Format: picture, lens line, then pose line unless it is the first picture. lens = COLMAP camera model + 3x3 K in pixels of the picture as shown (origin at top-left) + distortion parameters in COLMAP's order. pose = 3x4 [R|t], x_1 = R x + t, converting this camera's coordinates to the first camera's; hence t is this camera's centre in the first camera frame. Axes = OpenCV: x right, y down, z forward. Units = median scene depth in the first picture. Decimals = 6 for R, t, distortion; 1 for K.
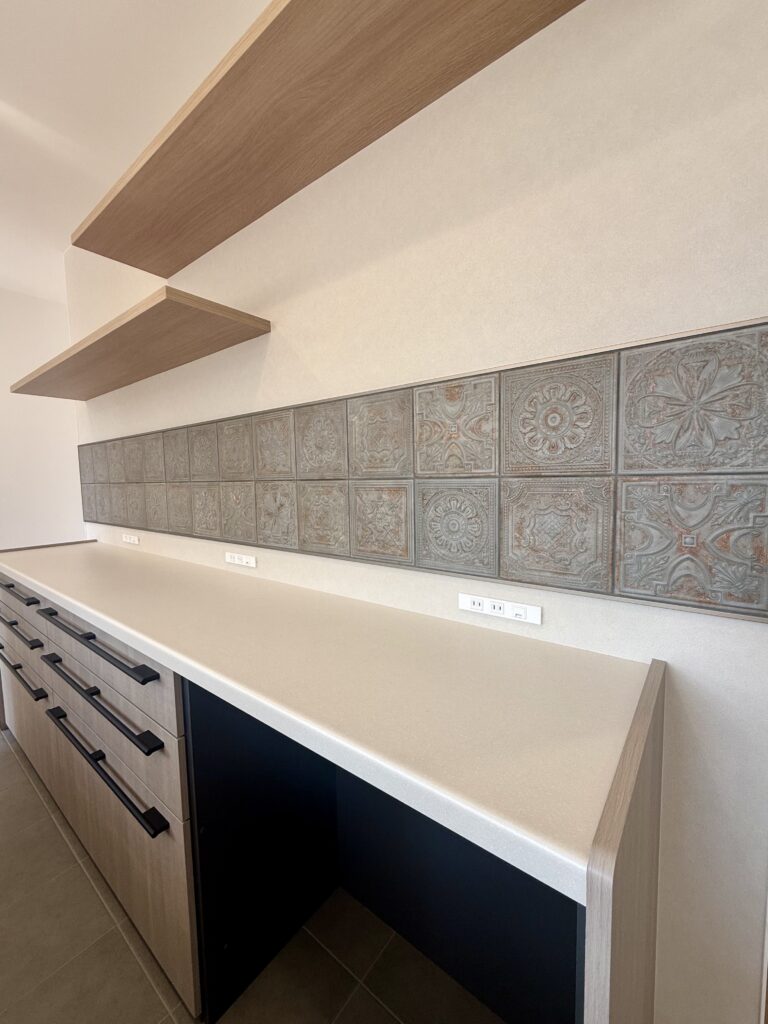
lens RADIAL K [[414.4, 0, 383.4], [0, 414.4, 510.4], [0, 0, 1]] dist [0.001228, -0.000174]
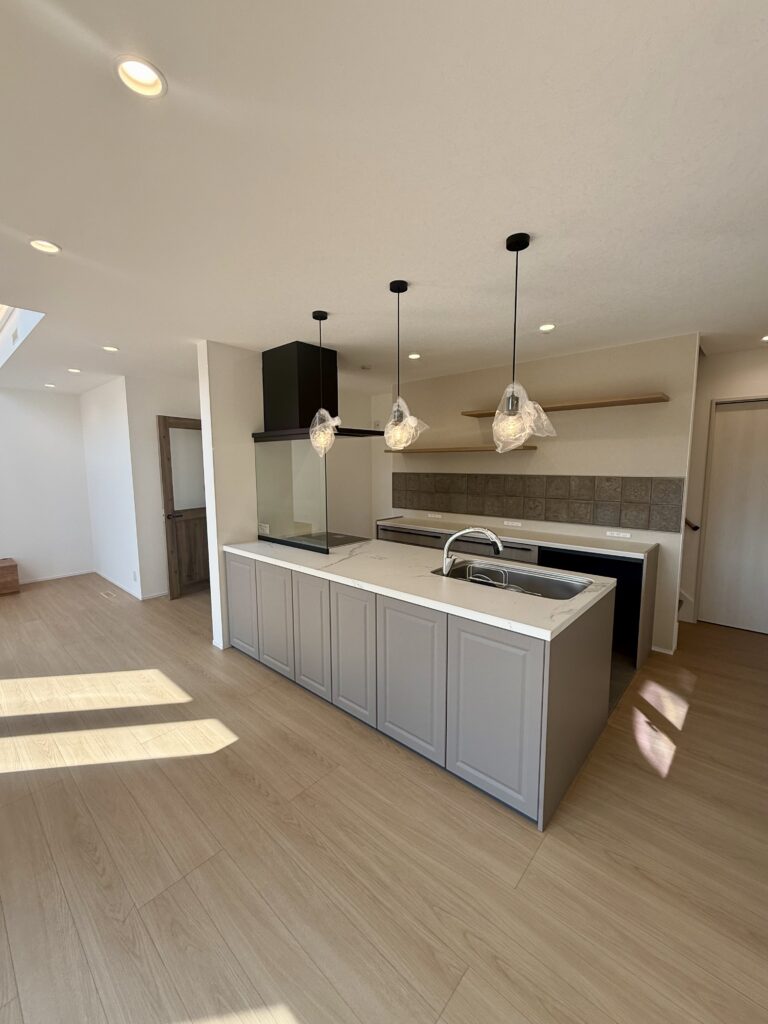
lens RADIAL K [[414.4, 0, 381.7], [0, 414.4, 511.8], [0, 0, 1]] dist [0.001228, -0.000174]
pose [[0.997442, 0.025215, -0.066890, -2.231531], [-0.022786, 0.999062, 0.036820, -0.102822], [0.067756, -0.035202, 0.997081, -4.027023]]
